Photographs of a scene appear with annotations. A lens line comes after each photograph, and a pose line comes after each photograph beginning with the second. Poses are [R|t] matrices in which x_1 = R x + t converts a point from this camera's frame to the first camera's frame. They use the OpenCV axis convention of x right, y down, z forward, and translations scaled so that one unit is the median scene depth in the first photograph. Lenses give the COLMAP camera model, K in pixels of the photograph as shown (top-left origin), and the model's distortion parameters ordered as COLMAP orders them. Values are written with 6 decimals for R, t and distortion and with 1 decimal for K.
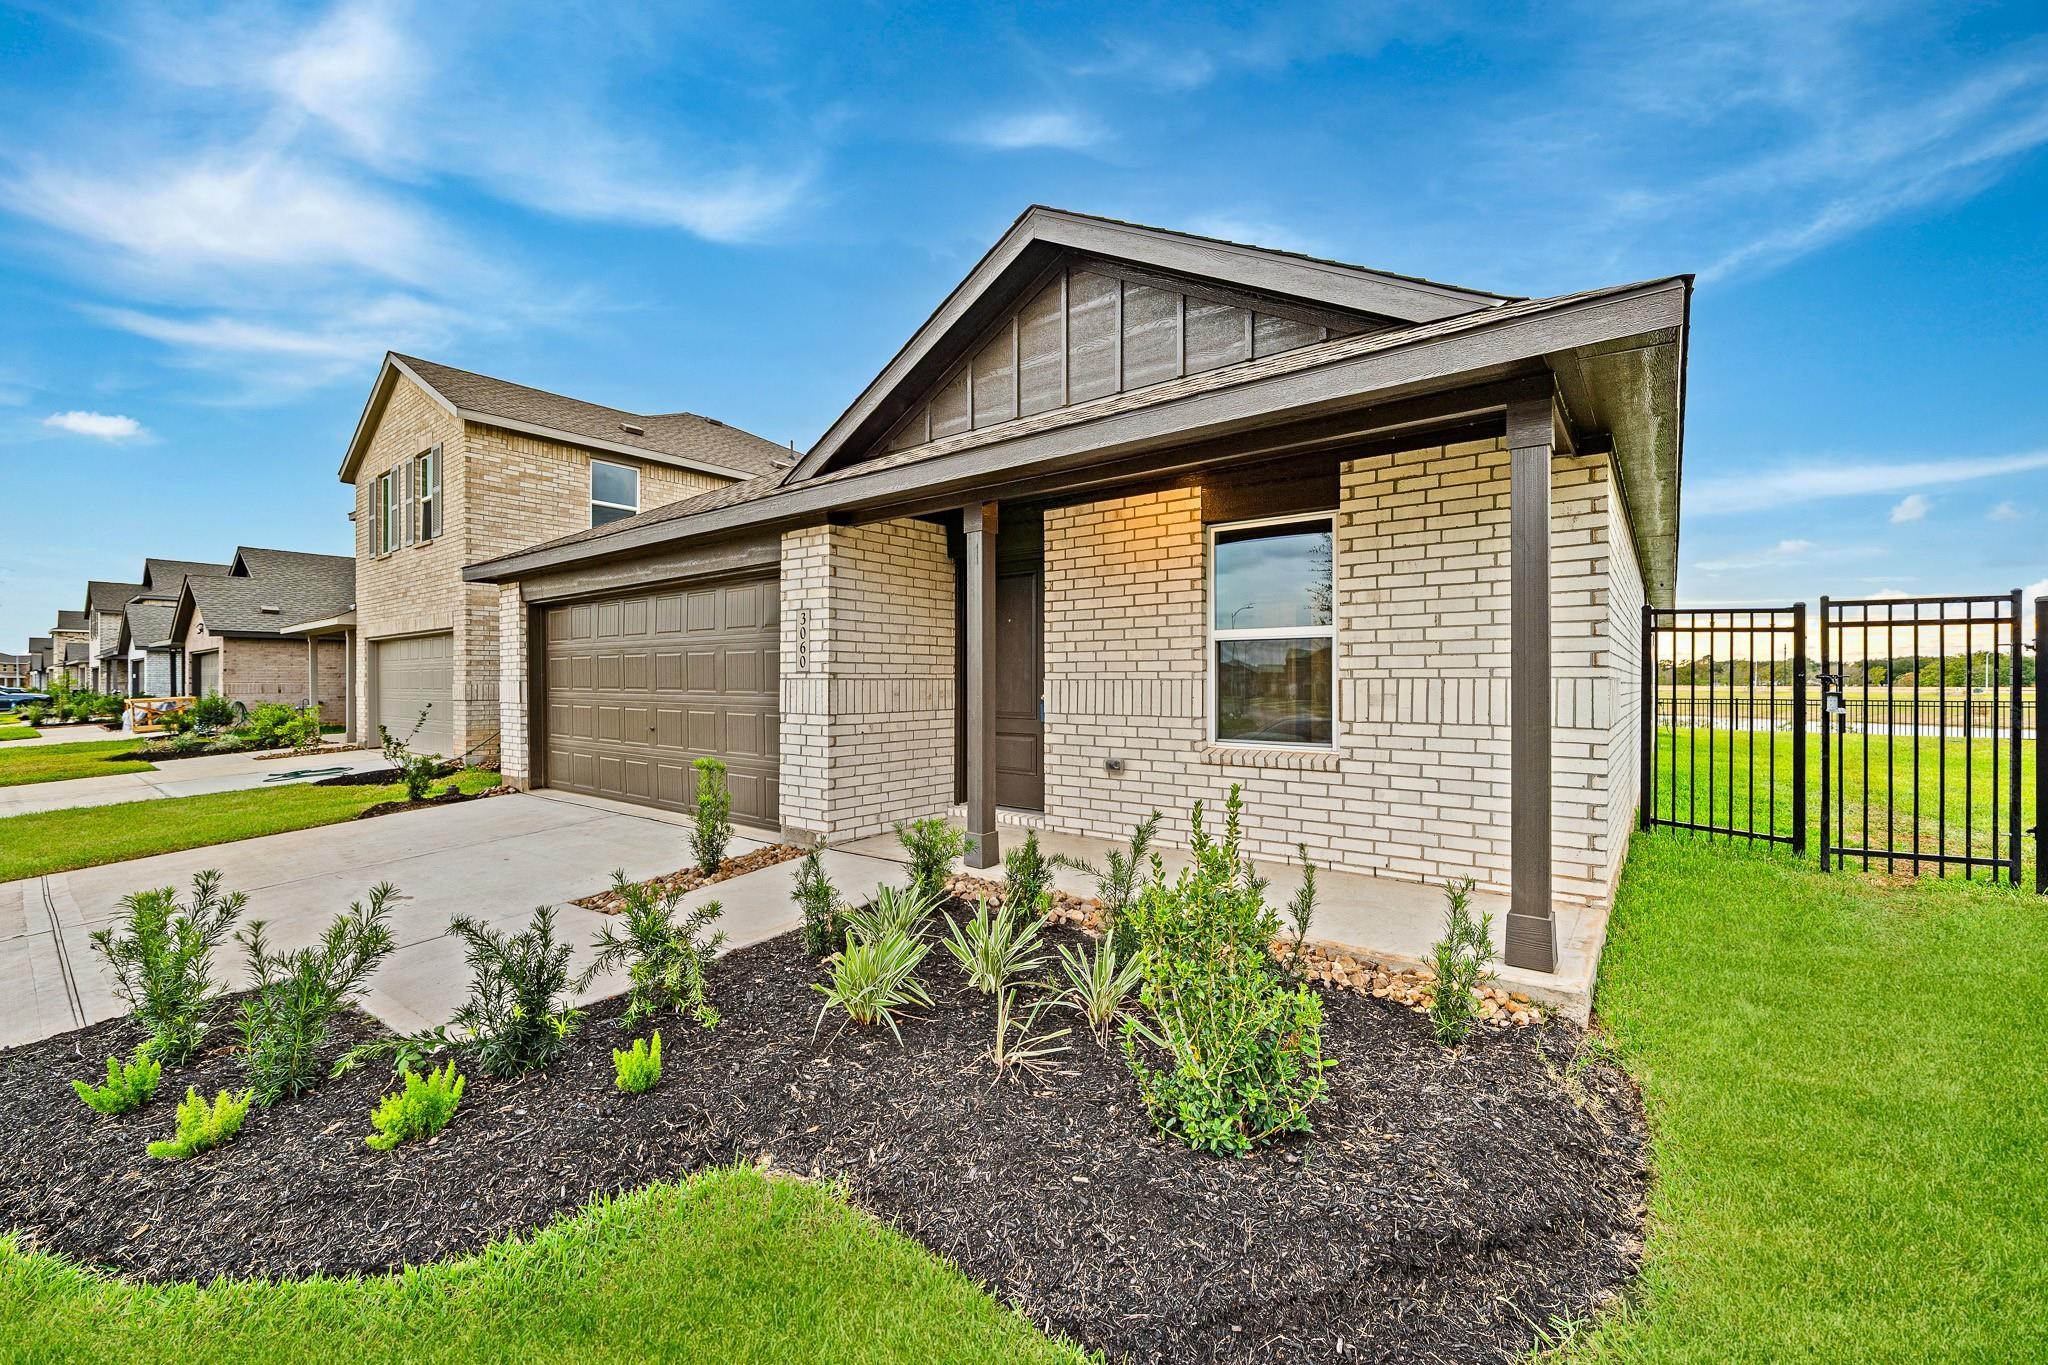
lens RADIAL K [[817.3, 0, 1009.3], [0, 817.3, 681.9], [0, 0, 1]] dist [-0.000105, -0.000694]
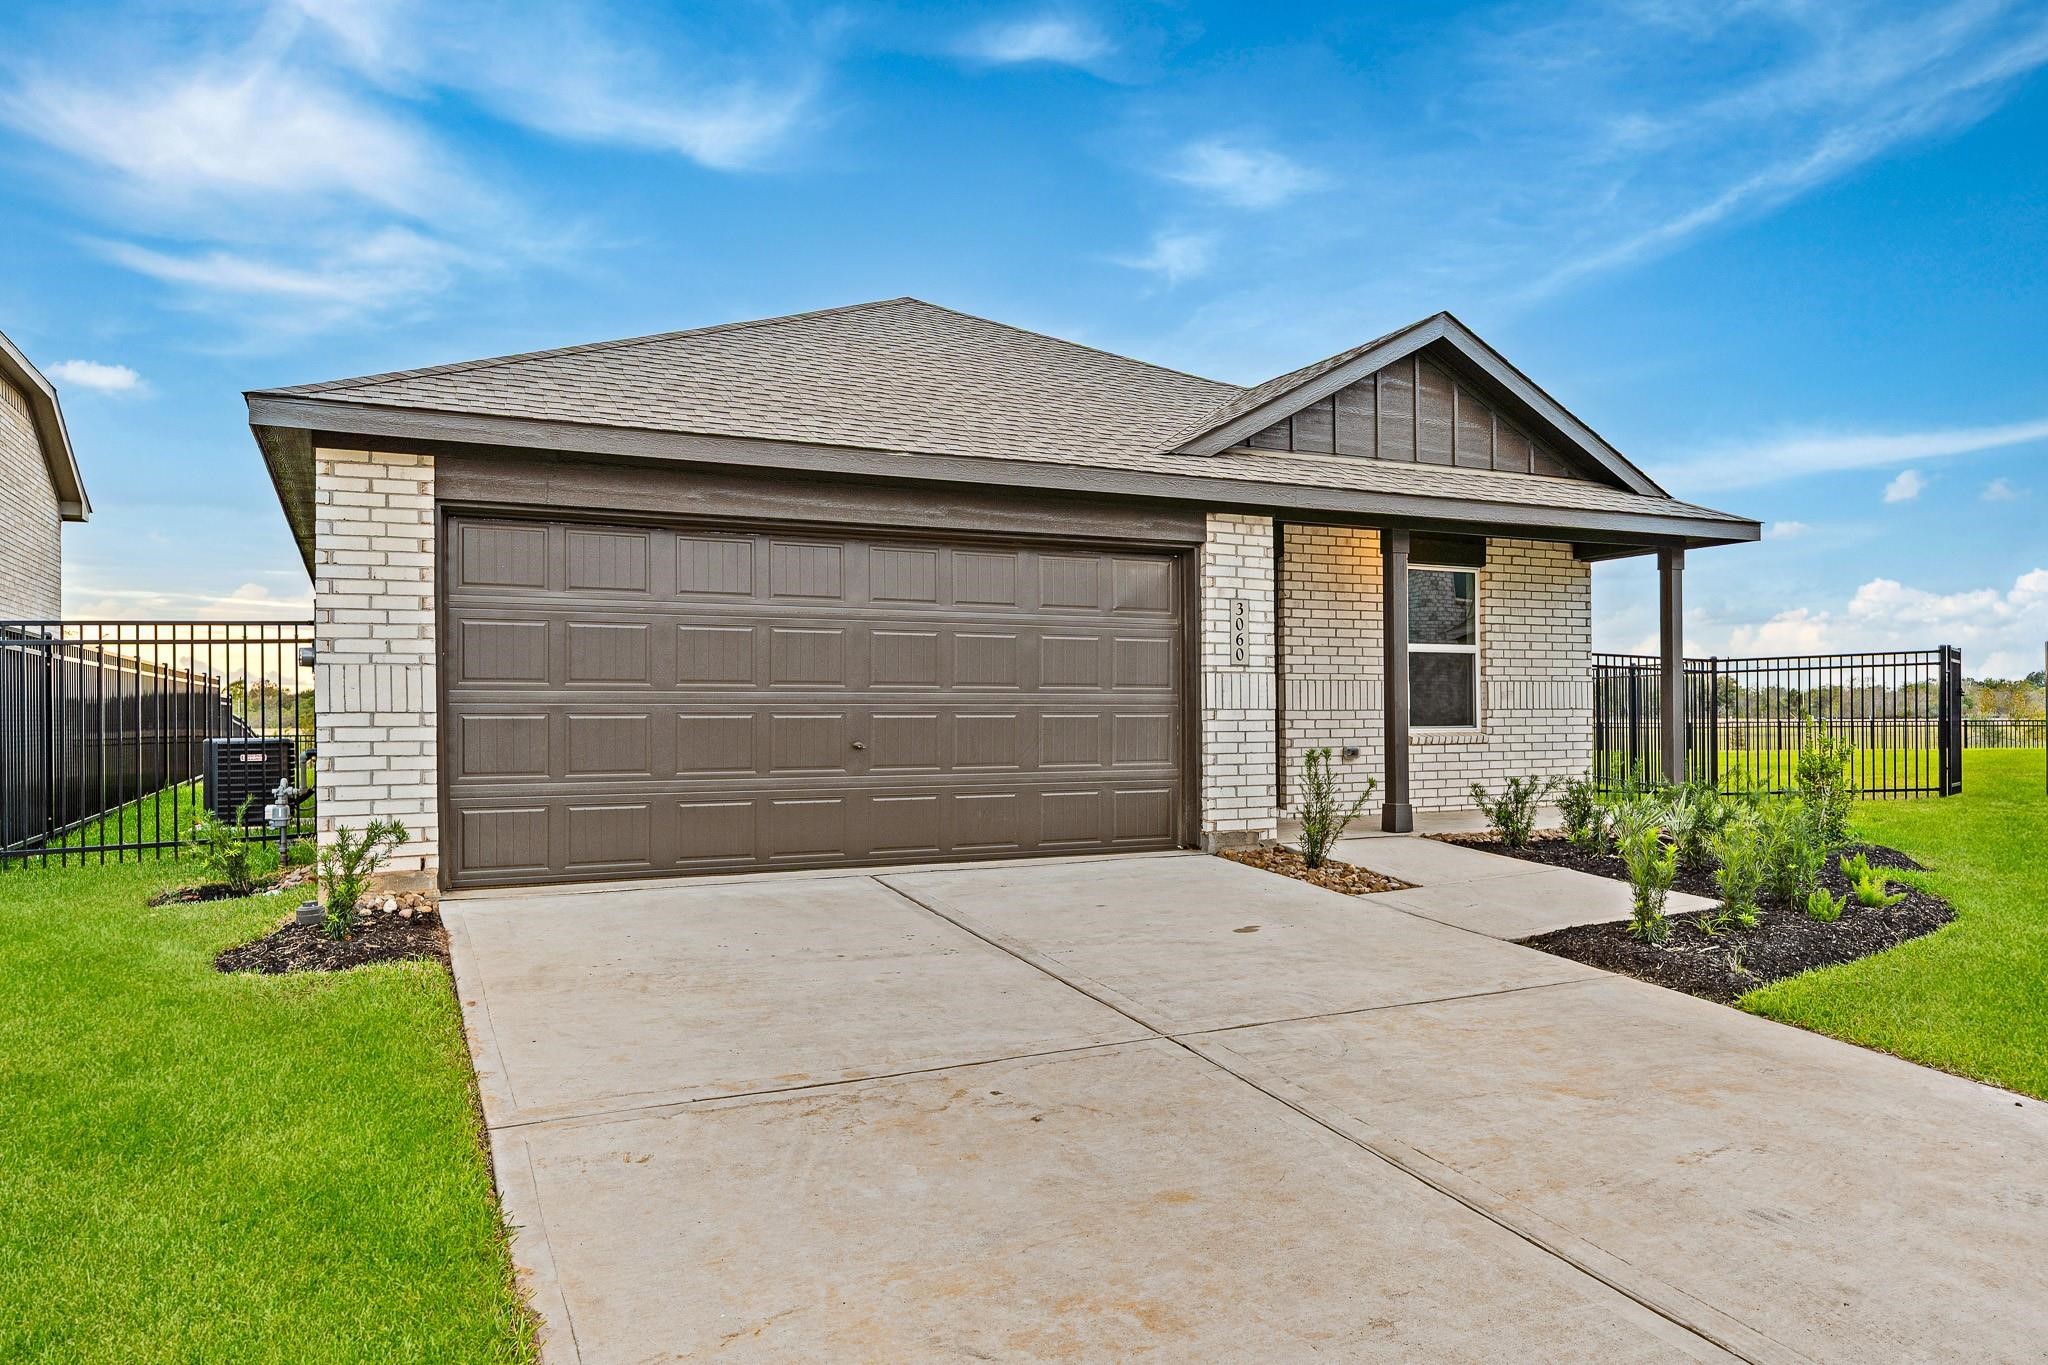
lens RADIAL K [[1447.7, 0, 1016.5], [0, 1447.7, 705.0], [0, 0, 1]] dist [0.025191, -0.003310]
pose [[0.414833, 0.007136, 0.909869, -1.983683], [0.005260, 0.999934, -0.010240, 0.052268], [-0.909882, 0.009034, 0.414768, 0.564374]]
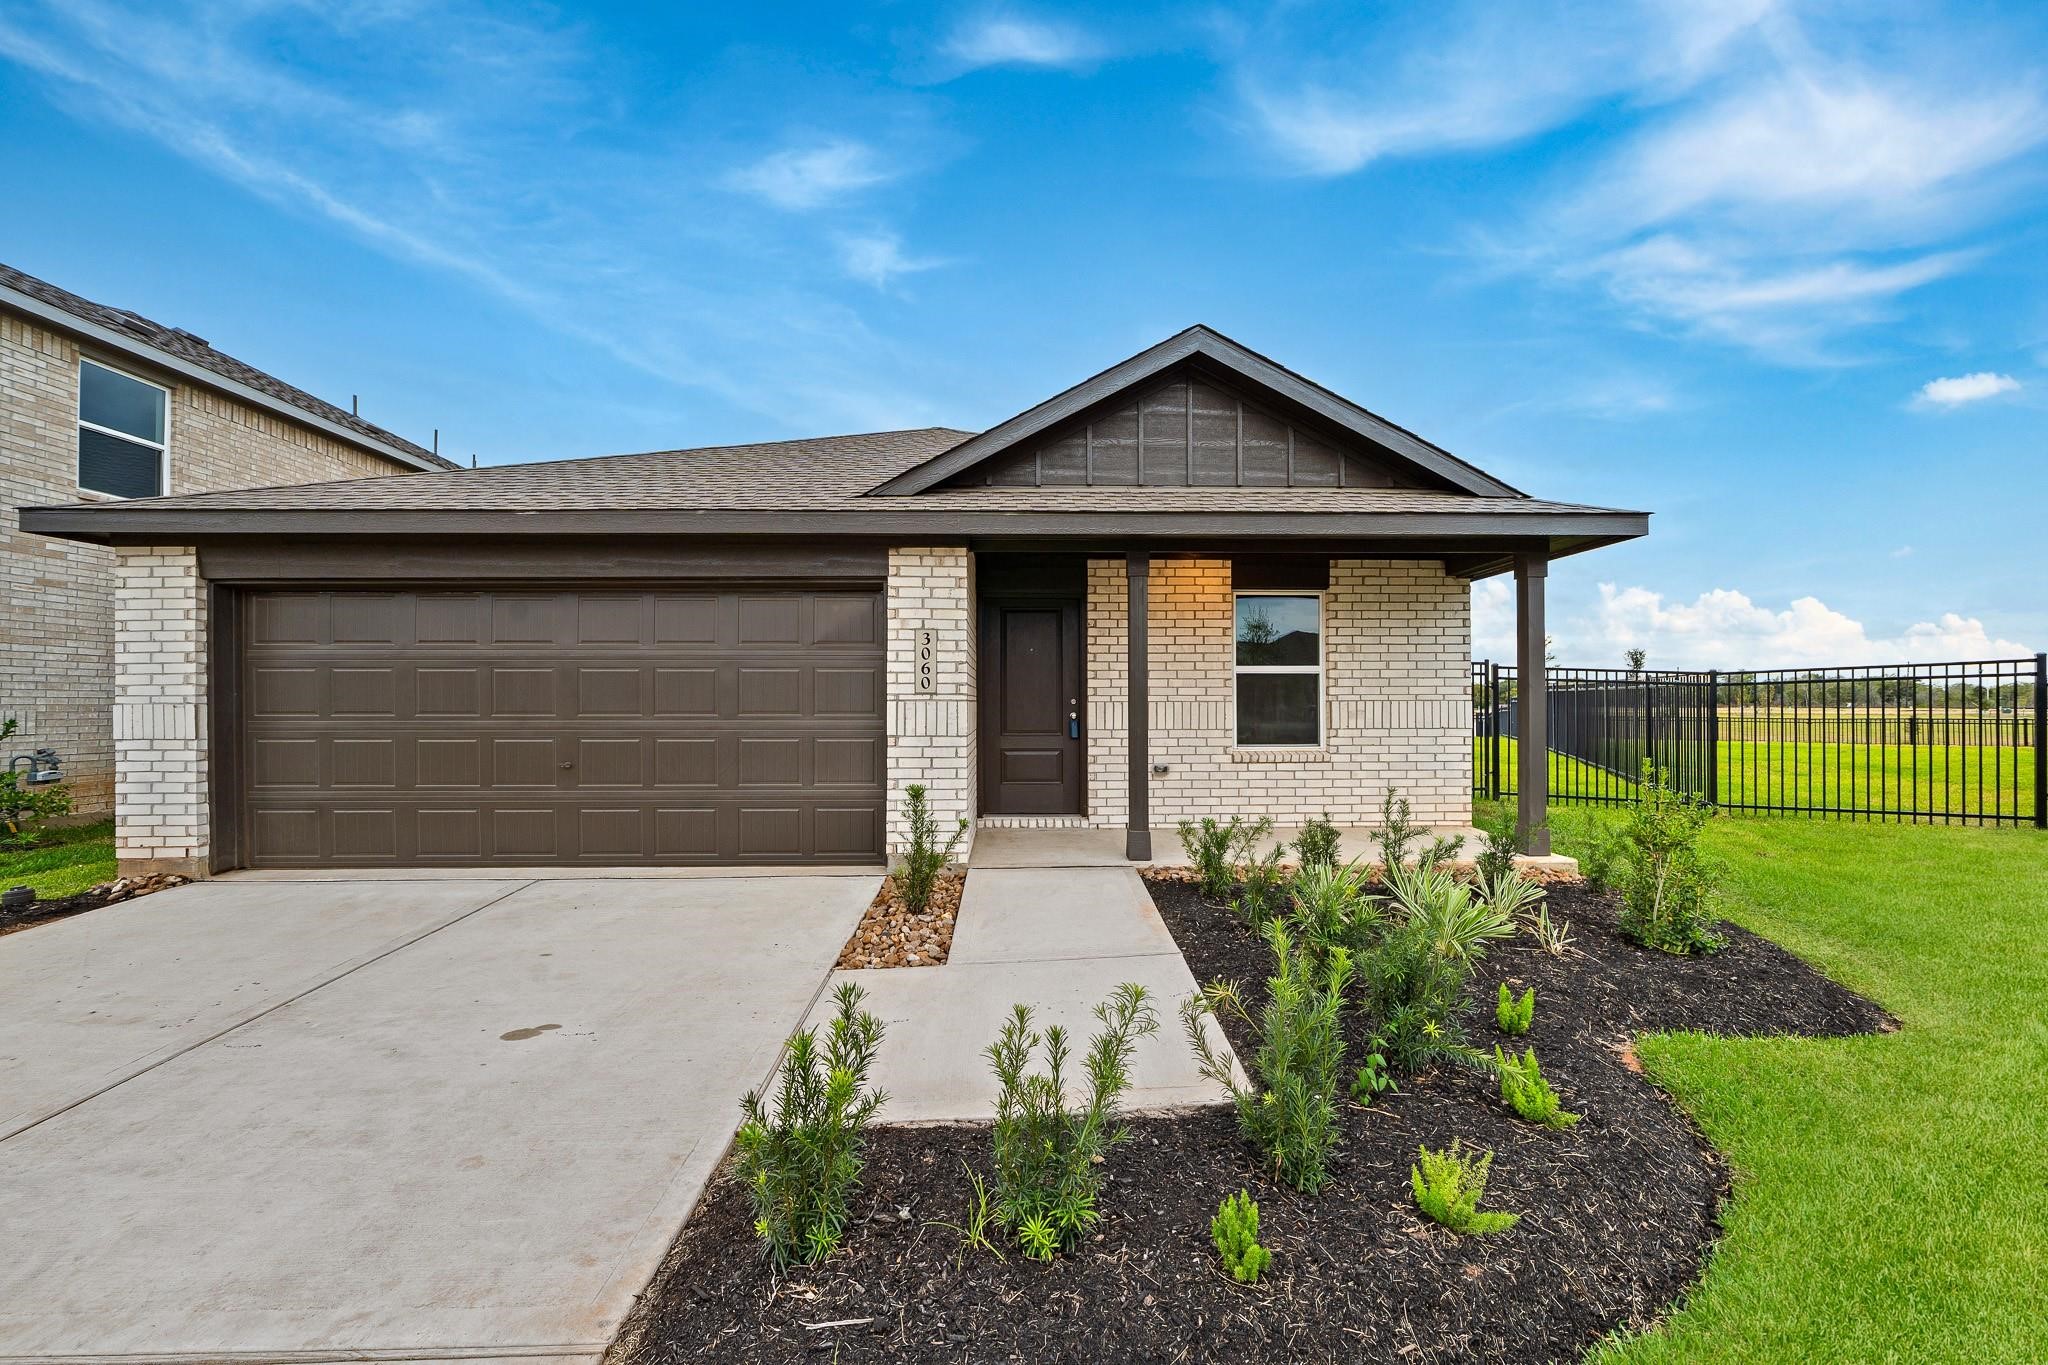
lens RADIAL K [[739.9, 0, 1017.7], [0, 739.9, 706.3], [0, 0, 1]] dist [-0.001336, -0.000154]
pose [[0.767314, -0.001044, 0.641271, -0.774399], [0.002586, 0.999996, -0.001467, 0.005345], [-0.641267, 0.002784, 0.767313, 0.259128]]
